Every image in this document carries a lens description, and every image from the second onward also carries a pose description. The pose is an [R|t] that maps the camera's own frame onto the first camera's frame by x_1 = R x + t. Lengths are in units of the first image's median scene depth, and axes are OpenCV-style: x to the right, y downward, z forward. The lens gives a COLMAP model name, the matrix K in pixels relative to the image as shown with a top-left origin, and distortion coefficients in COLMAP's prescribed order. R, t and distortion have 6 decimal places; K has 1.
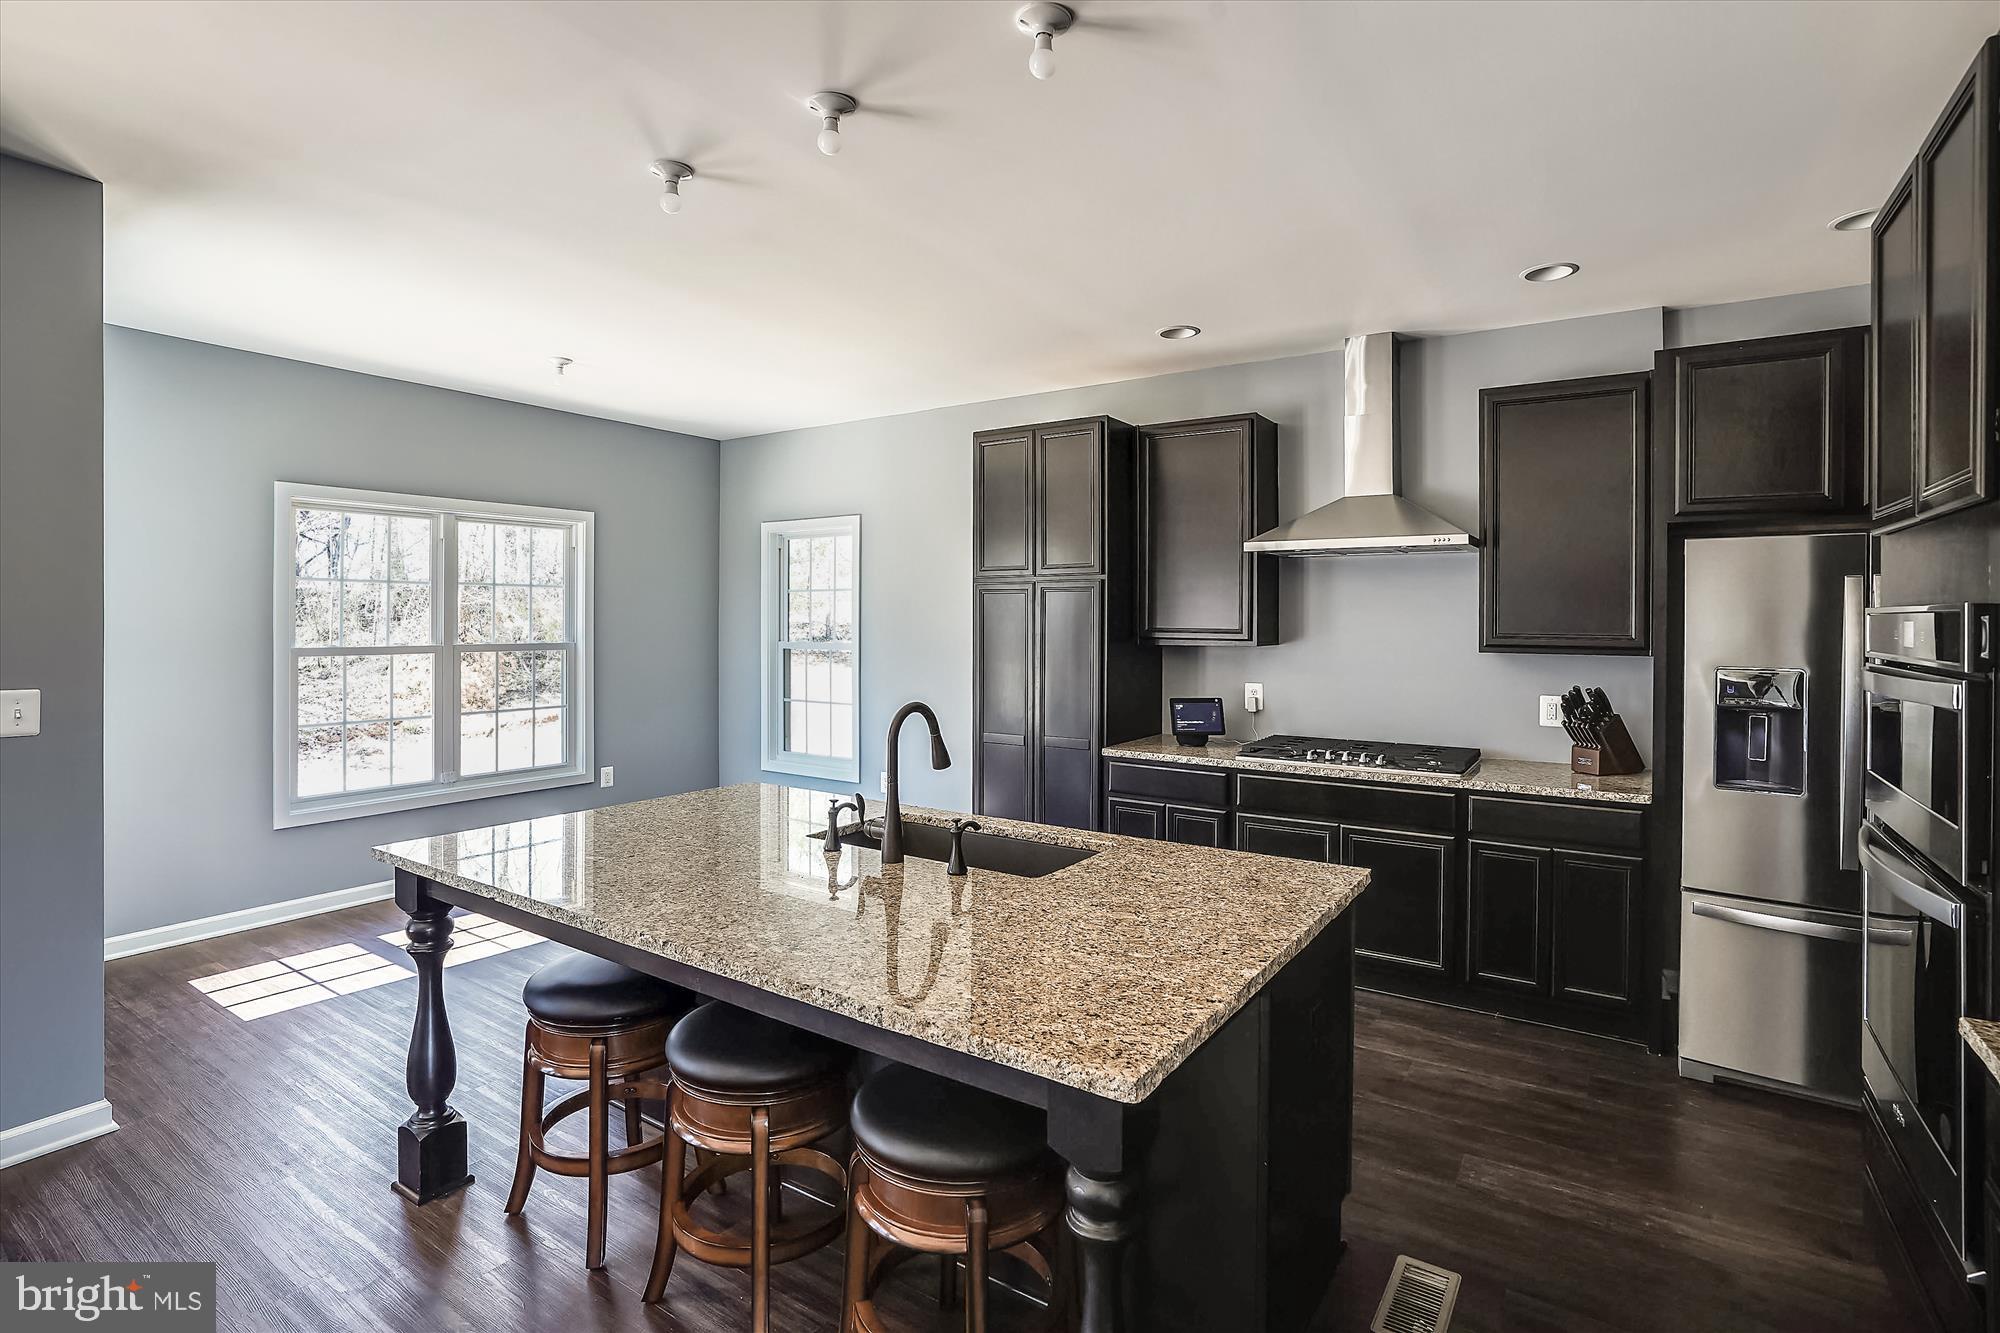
lens RADIAL K [[966.0, 0, 1020.8], [0, 966.0, 621.7], [0, 0, 1]] dist [-0.073319, 0.037326]
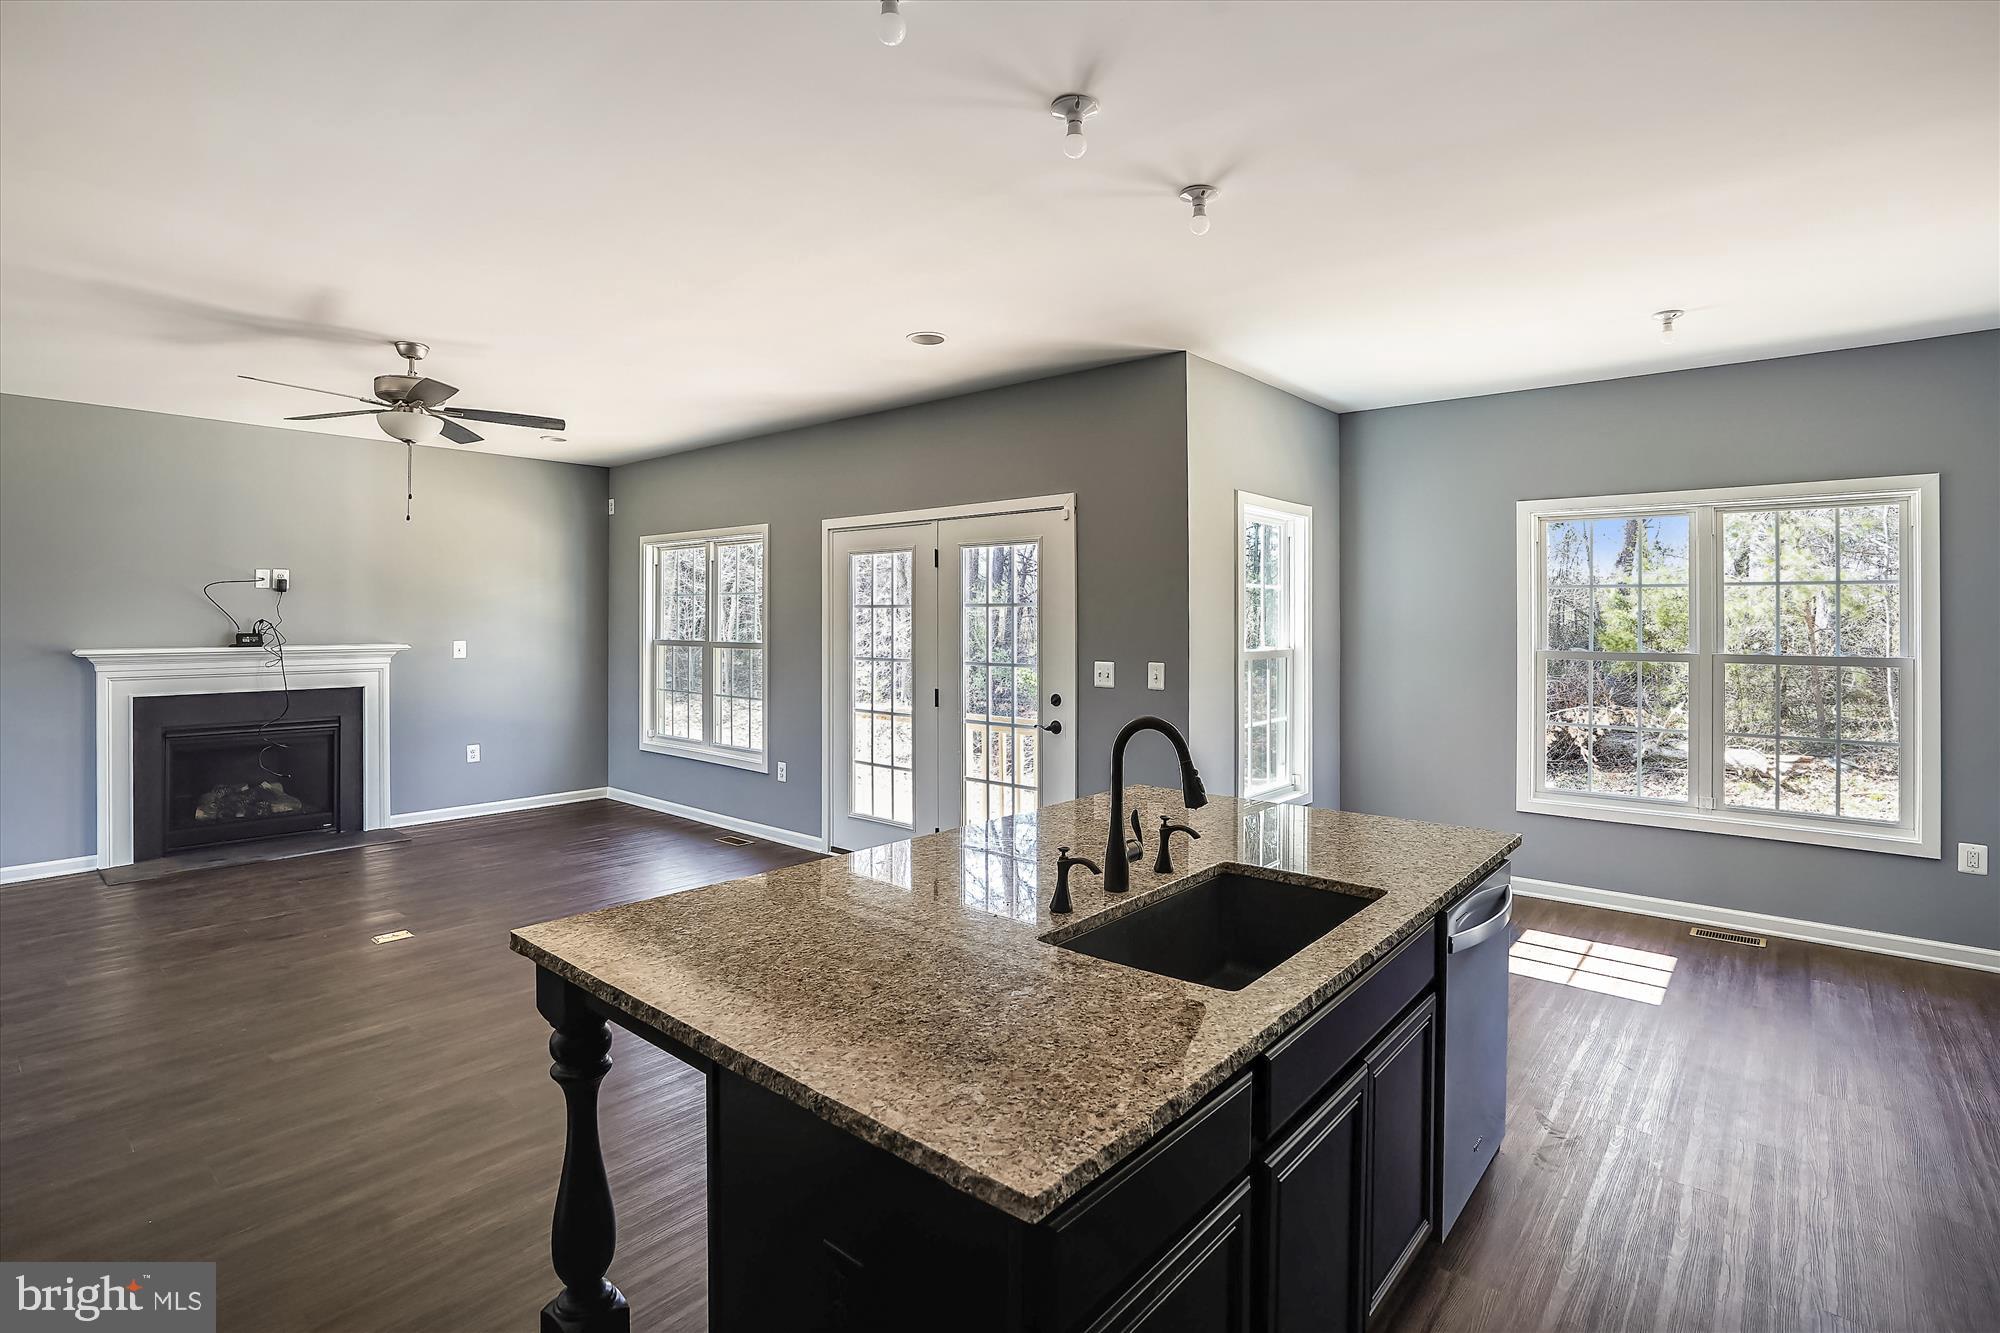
lens RADIAL K [[966.0, 0, 1020.8], [0, 966.0, 621.7], [0, 0, 1]] dist [-0.073319, 0.037326]
pose [[-0.113679, -0.001443, -0.993517, 0.427637], [-0.008256, 0.999966, -0.000508, 0.000354], [0.993483, 0.008144, -0.113687, 0.563029]]
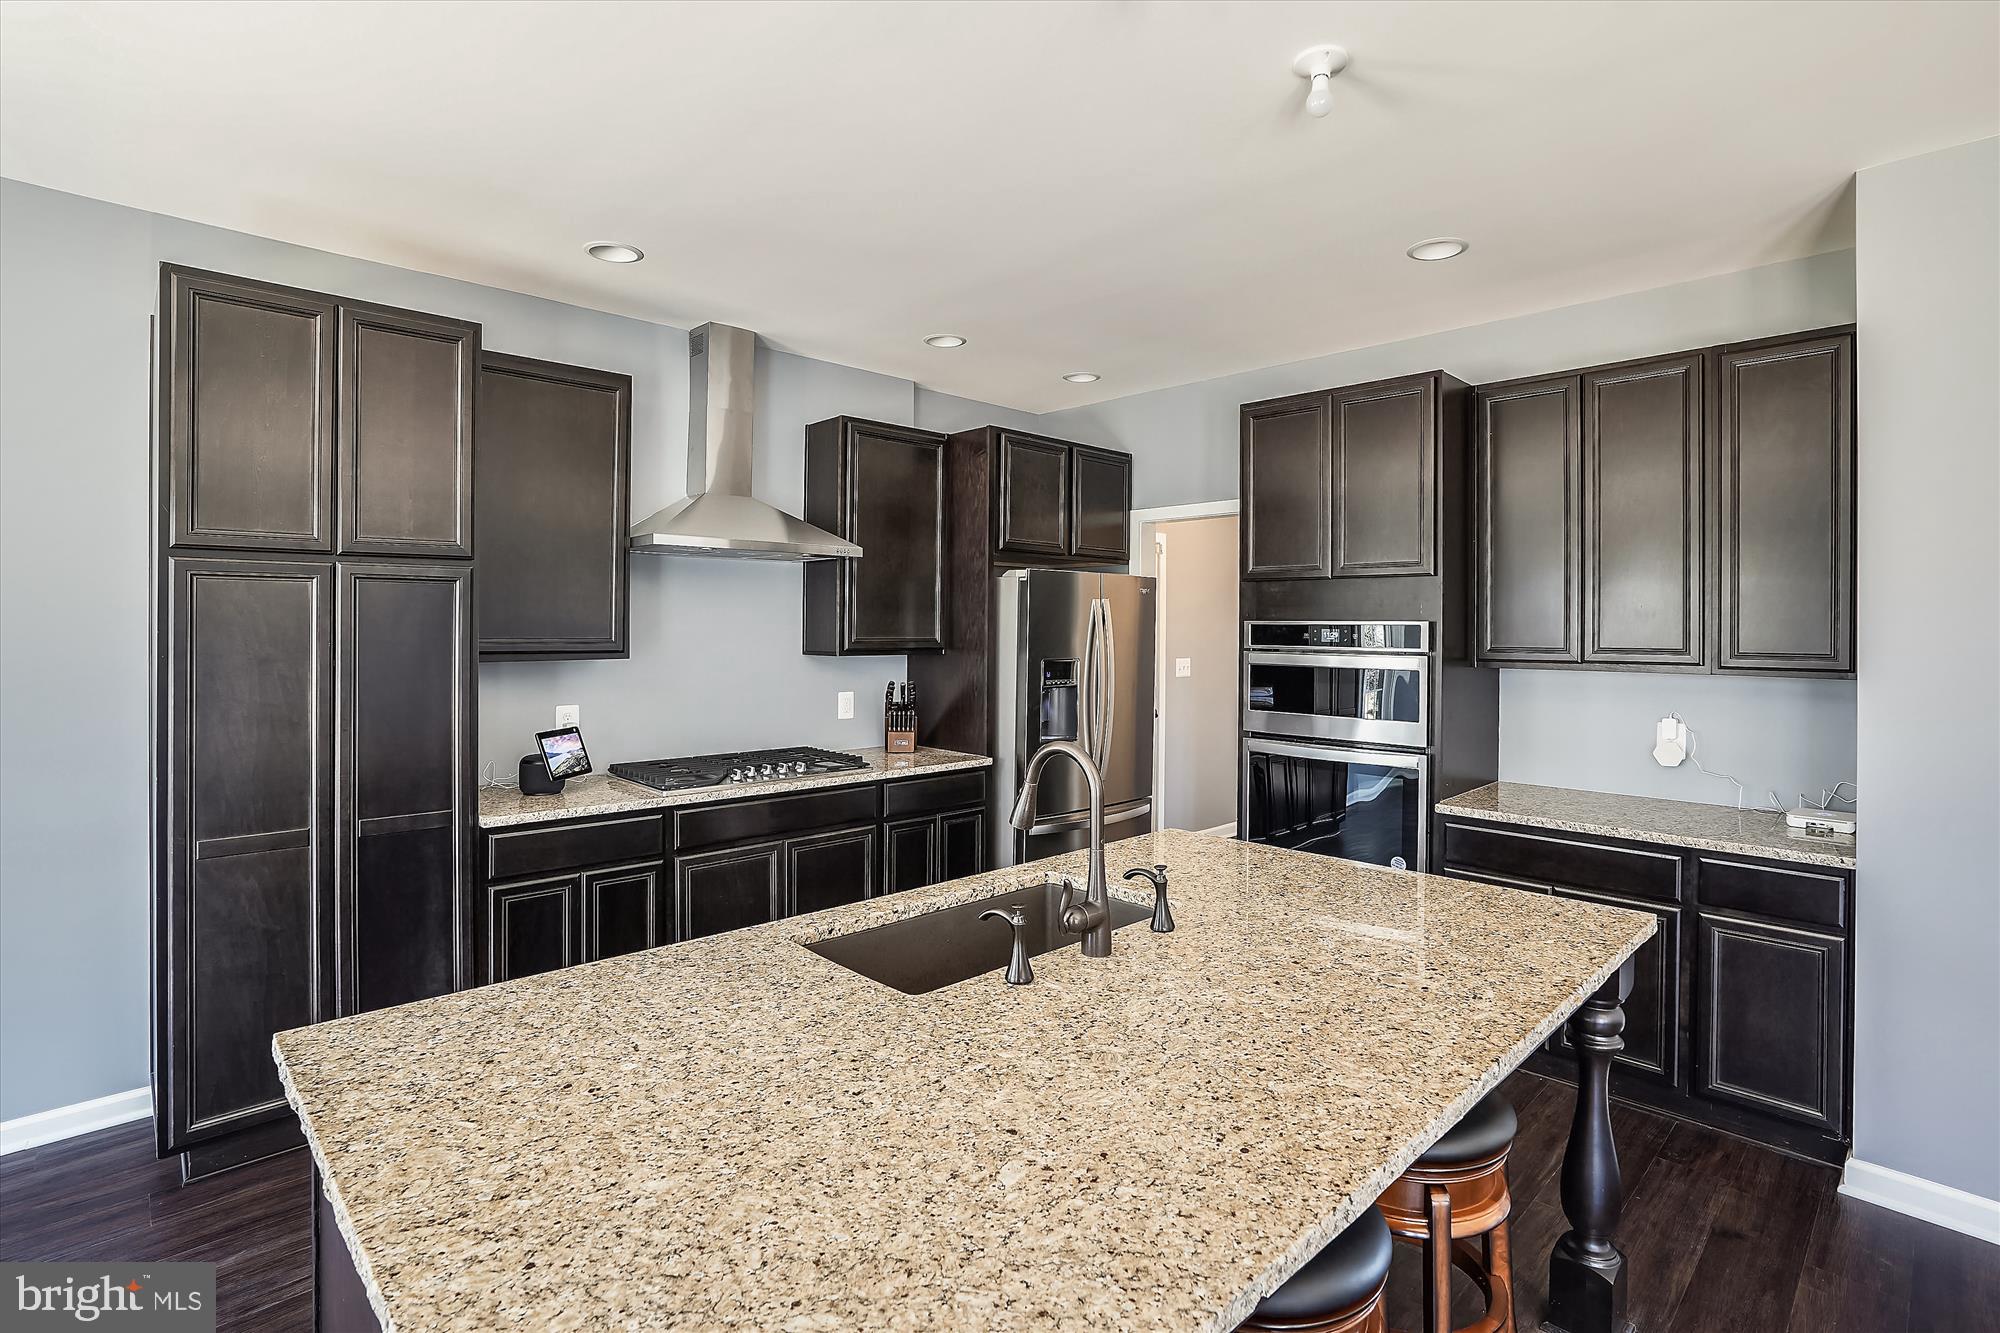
lens RADIAL K [[966.0, 0, 1020.8], [0, 966.0, 621.7], [0, 0, 1]] dist [-0.073319, 0.037326]
pose [[0.221093, 0.001796, 0.975251, -0.482298], [0.001118, 0.999997, -0.002095, -0.003944], [-0.975252, 0.001554, 0.221090, 0.491061]]
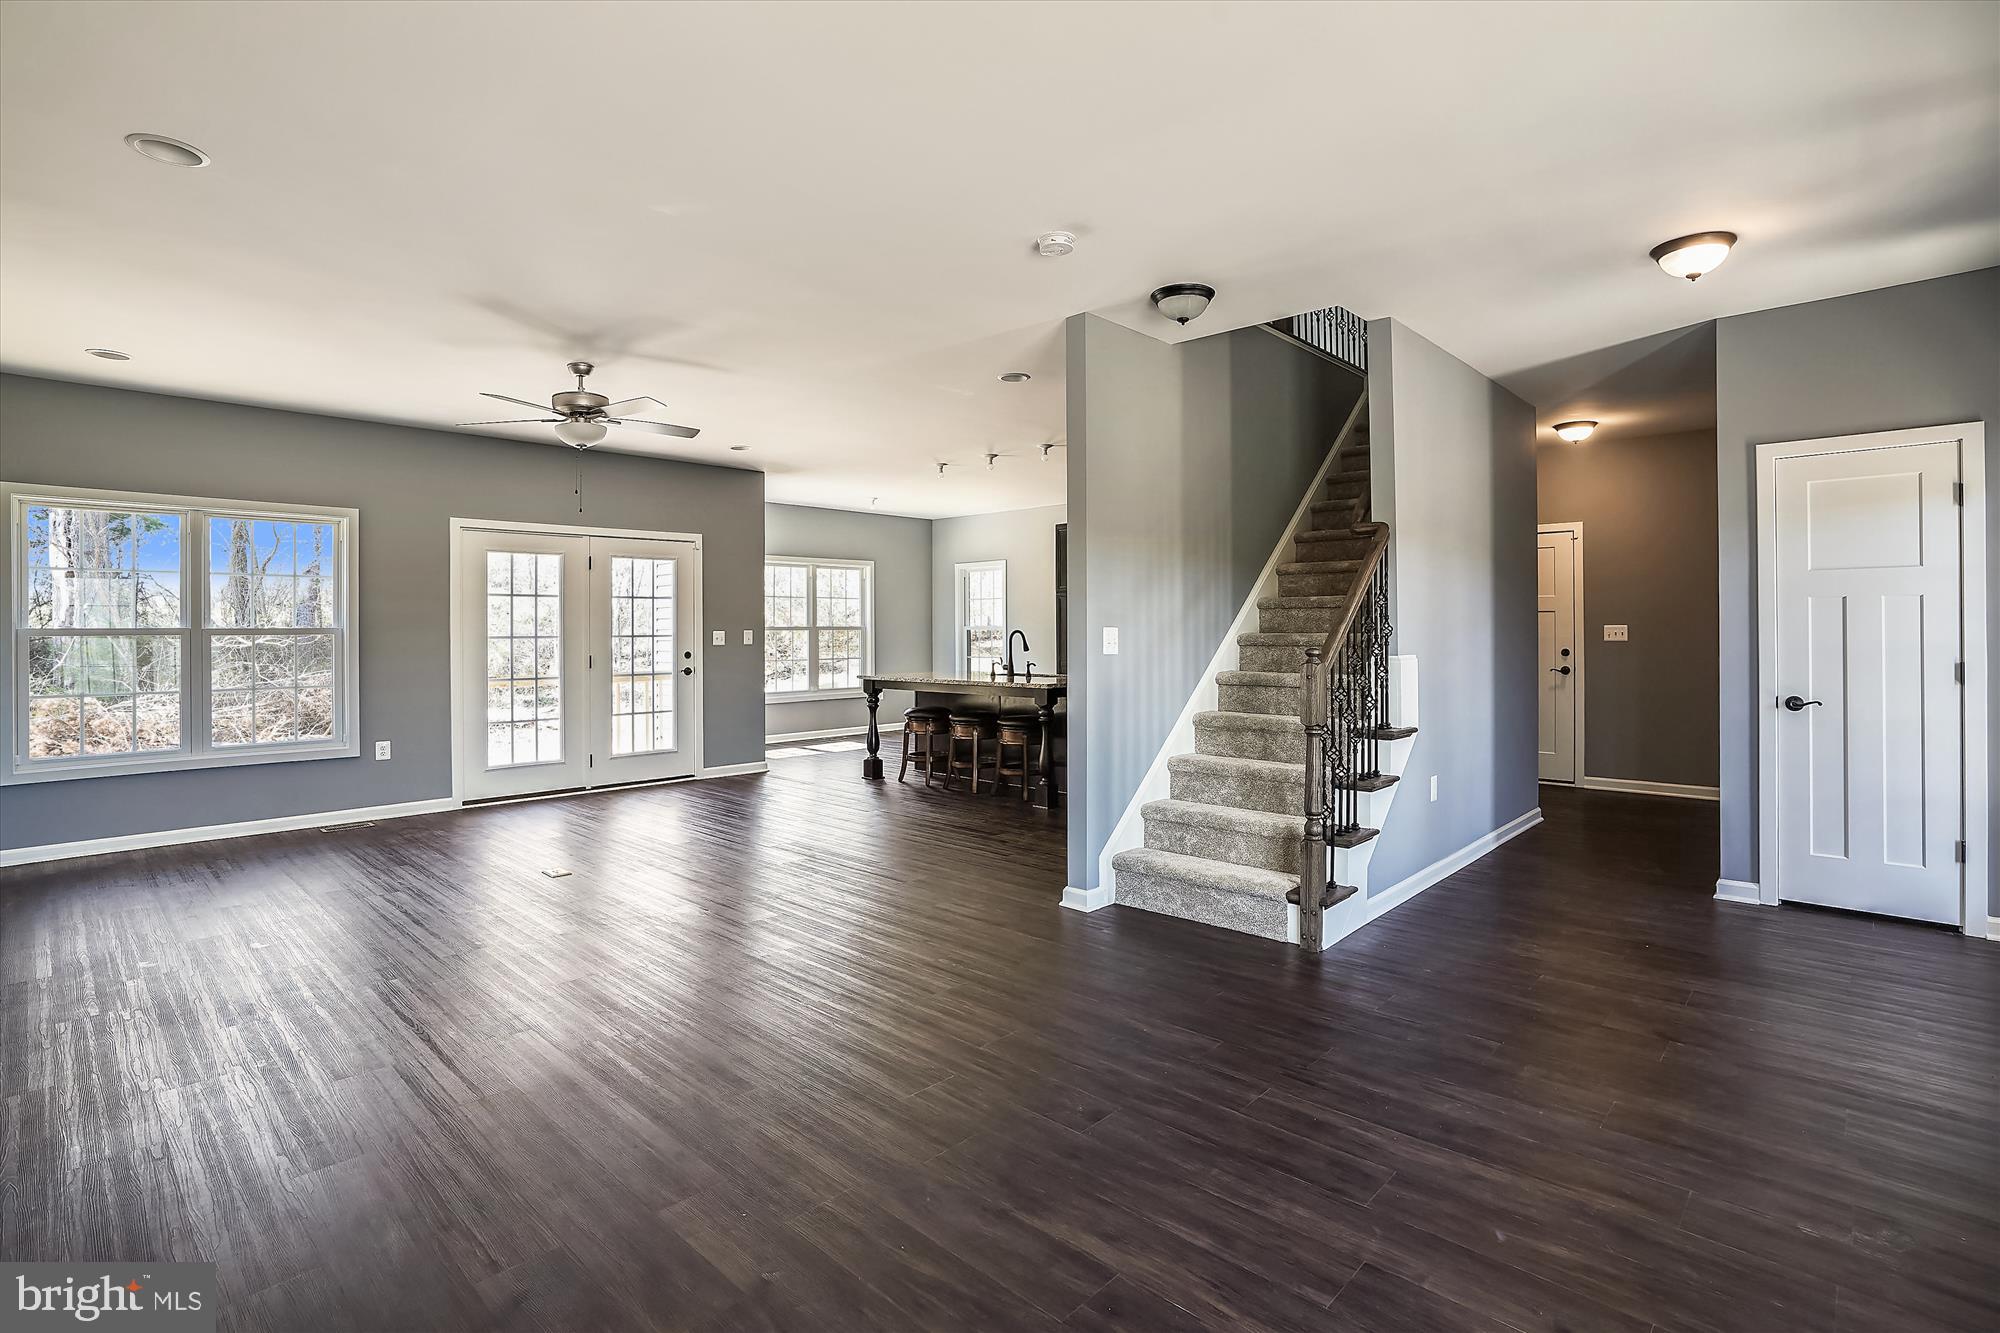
lens RADIAL K [[966.0, 0, 1020.8], [0, 966.0, 621.7], [0, 0, 1]] dist [-0.073319, 0.037326]
pose [[0.986342, -0.012585, -0.164227, 0.255048], [0.010460, 0.999850, -0.013802, 0.058931], [0.164376, 0.011896, 0.986326, -1.290774]]
